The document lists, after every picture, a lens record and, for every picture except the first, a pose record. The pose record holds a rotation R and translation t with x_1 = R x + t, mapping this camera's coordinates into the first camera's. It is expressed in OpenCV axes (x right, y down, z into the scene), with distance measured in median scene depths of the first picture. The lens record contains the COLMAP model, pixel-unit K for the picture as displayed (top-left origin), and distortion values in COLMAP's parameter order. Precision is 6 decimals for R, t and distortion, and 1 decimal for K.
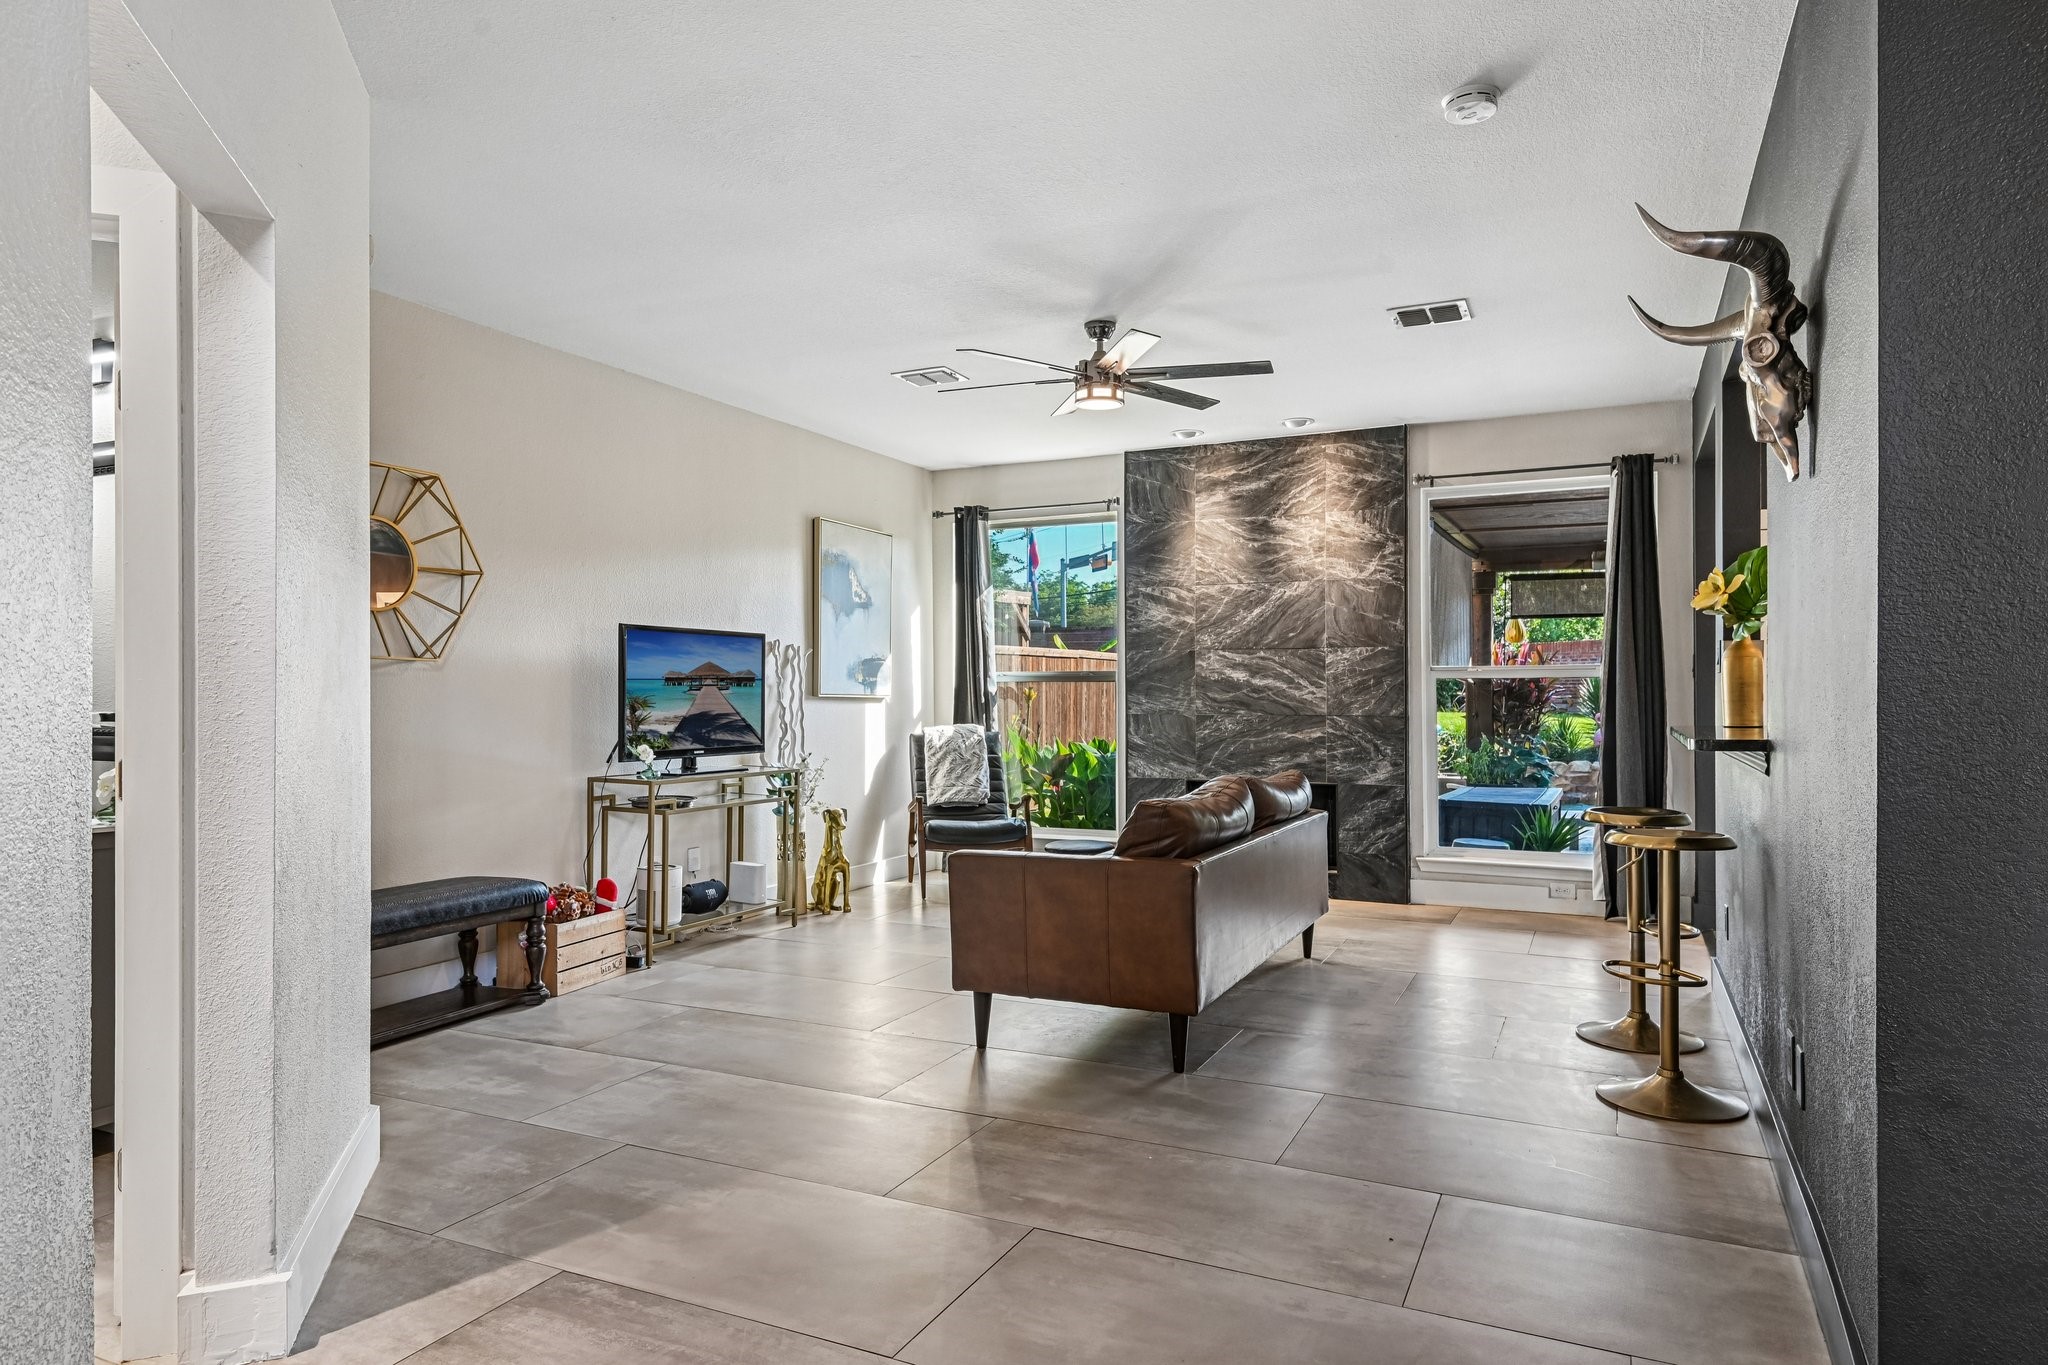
lens RADIAL K [[1229.8, 0, 1024.0], [0, 1229.8, 682.5], [0, 0, 1]] dist [0.023022, -0.000115]
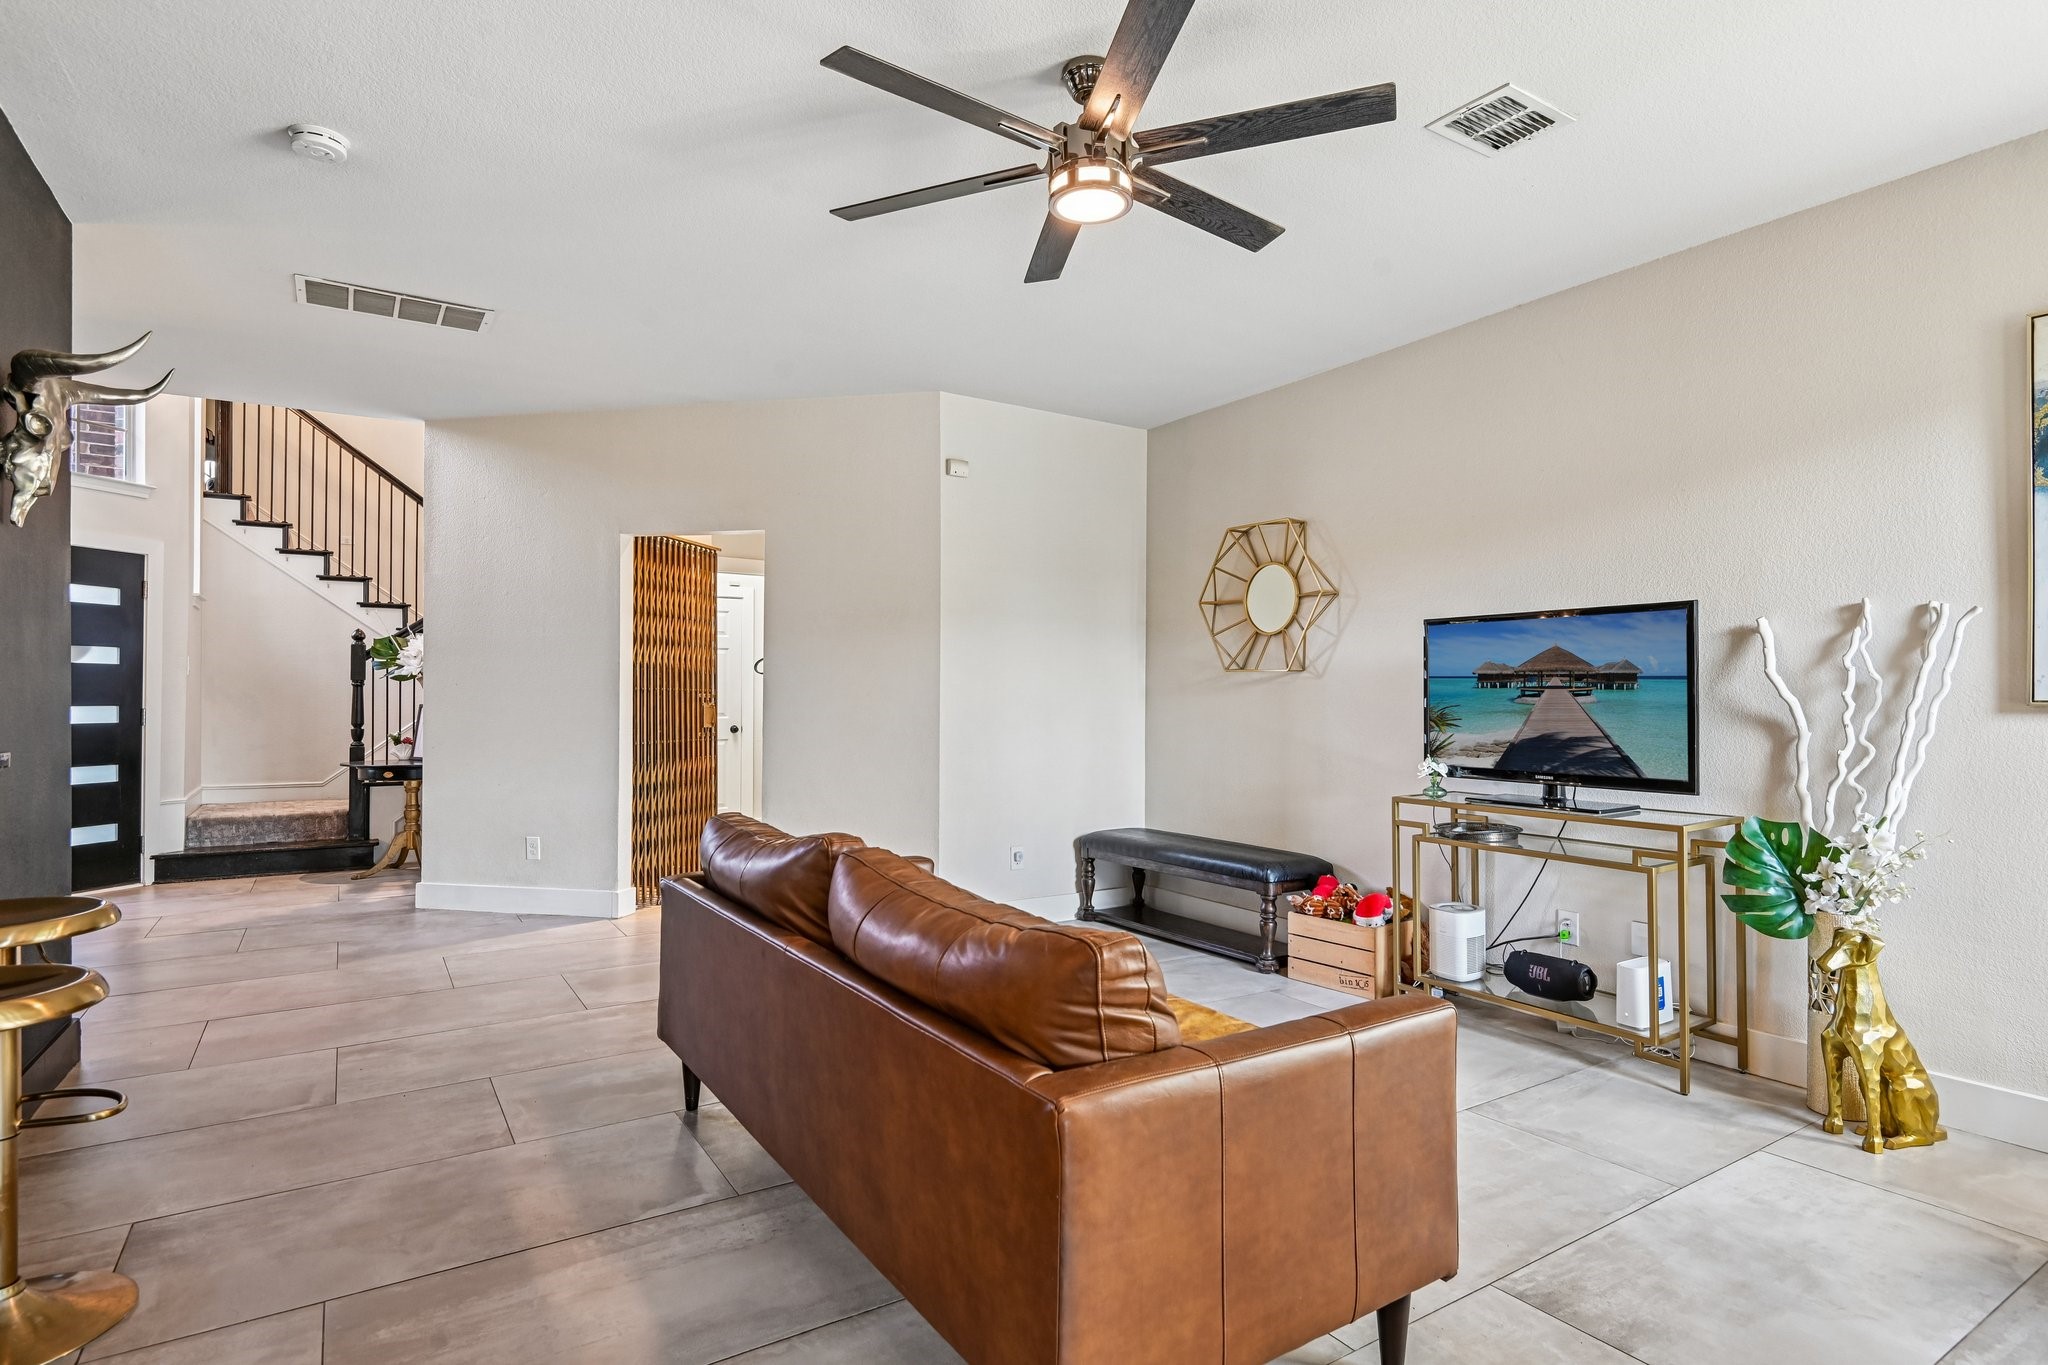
lens RADIAL K [[1053.5, 0, 1030.5], [0, 1053.5, 689.9], [0, 0, 1]] dist [0.007232, -0.009296]
pose [[-0.523772, -0.006448, -0.851834, 0.351109], [0.004645, 0.999935, -0.010425, 0.007806], [0.851846, -0.009418, -0.523708, 0.864267]]
